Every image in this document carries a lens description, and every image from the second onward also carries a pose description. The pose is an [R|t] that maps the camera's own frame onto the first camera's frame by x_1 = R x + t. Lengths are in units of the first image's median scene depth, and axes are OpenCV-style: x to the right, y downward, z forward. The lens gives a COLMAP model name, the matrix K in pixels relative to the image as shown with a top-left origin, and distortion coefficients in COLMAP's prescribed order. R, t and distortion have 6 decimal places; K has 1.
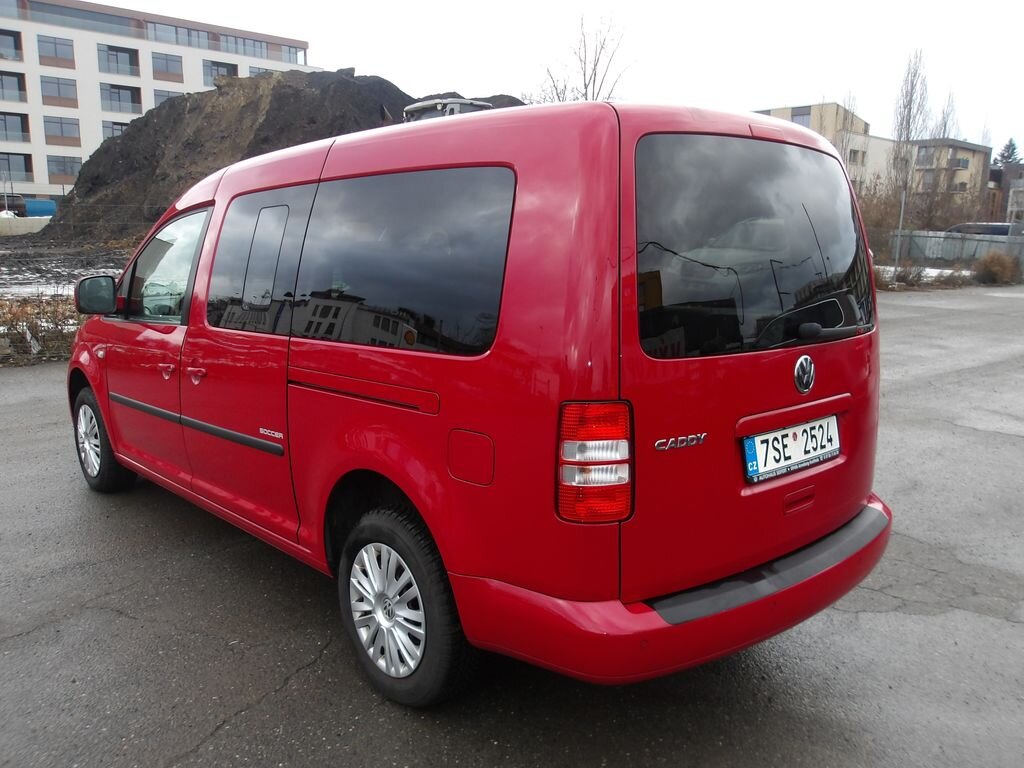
lens RADIAL K [[875.9, 0, 507.7], [0, 875.9, 382.1], [0, 0, 1]] dist [0.004706, 0.017063]
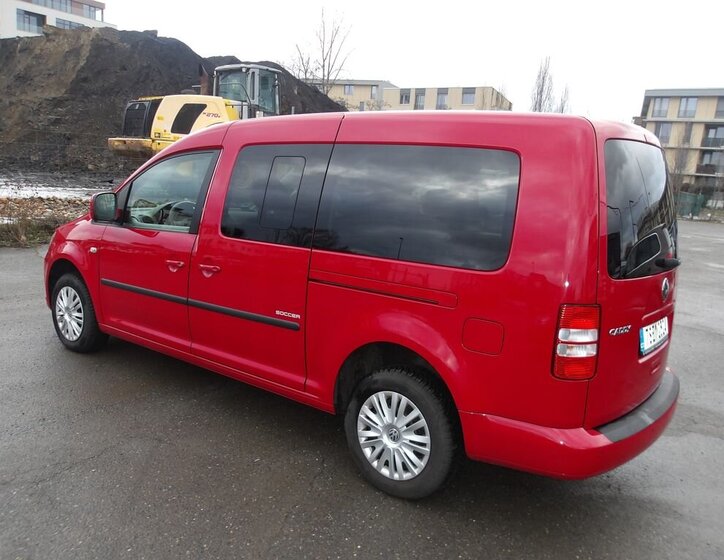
lens RADIAL K [[639.5, 0, 354.2], [0, 639.5, 279.8], [0, 0, 1]] dist [0.002143, 0.006281]
pose [[0.983994, 0.033187, 0.175086, -0.346812], [-0.035133, 0.999350, 0.008024, -0.011391], [-0.174706, -0.014047, 0.984521, -0.053308]]
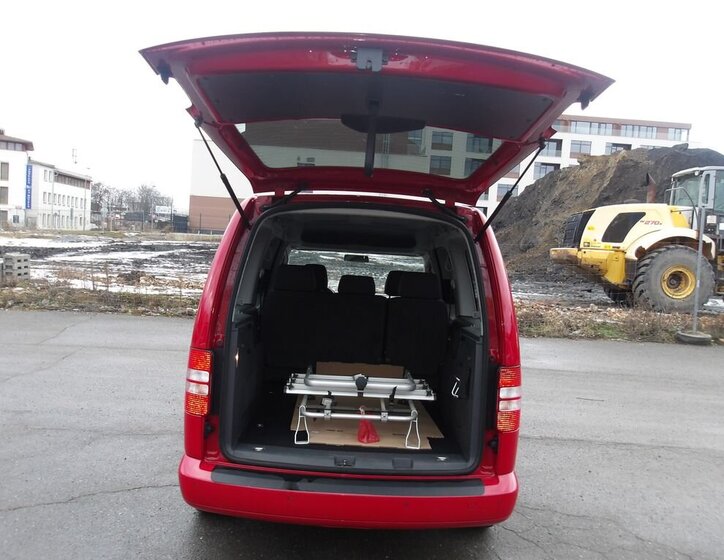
lens RADIAL K [[638.2, 0, 359.0], [0, 638.2, 278.0], [0, 0, 1]] dist [0.002602, 0.026267]
pose [[0.753346, 0.073828, -0.653467, 0.842628], [-0.166477, 0.982721, -0.080896, -0.048594], [0.636204, 0.169730, 0.752620, 0.109359]]
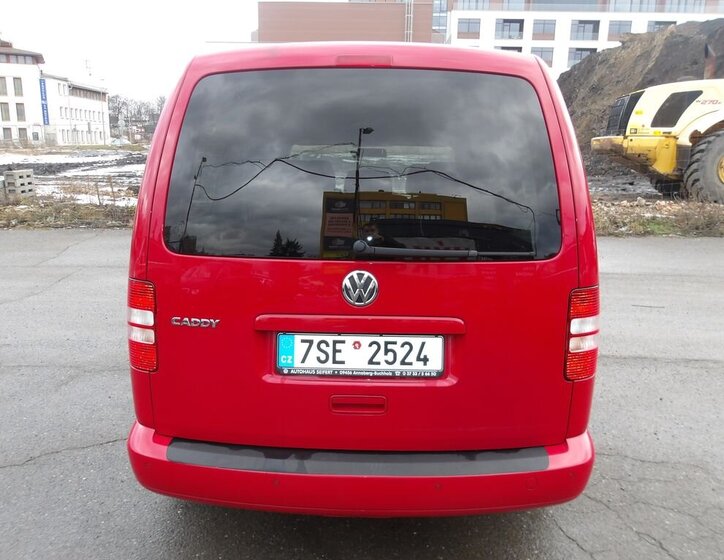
lens RADIAL K [[638.2, 0, 359.0], [0, 638.2, 278.0], [0, 0, 1]] dist [0.002602, 0.026267]
pose [[0.727746, 0.142413, -0.670898, 0.677467], [-0.127046, 0.989267, 0.072182, -0.061106], [0.673977, 0.032705, 0.738028, 0.340872]]
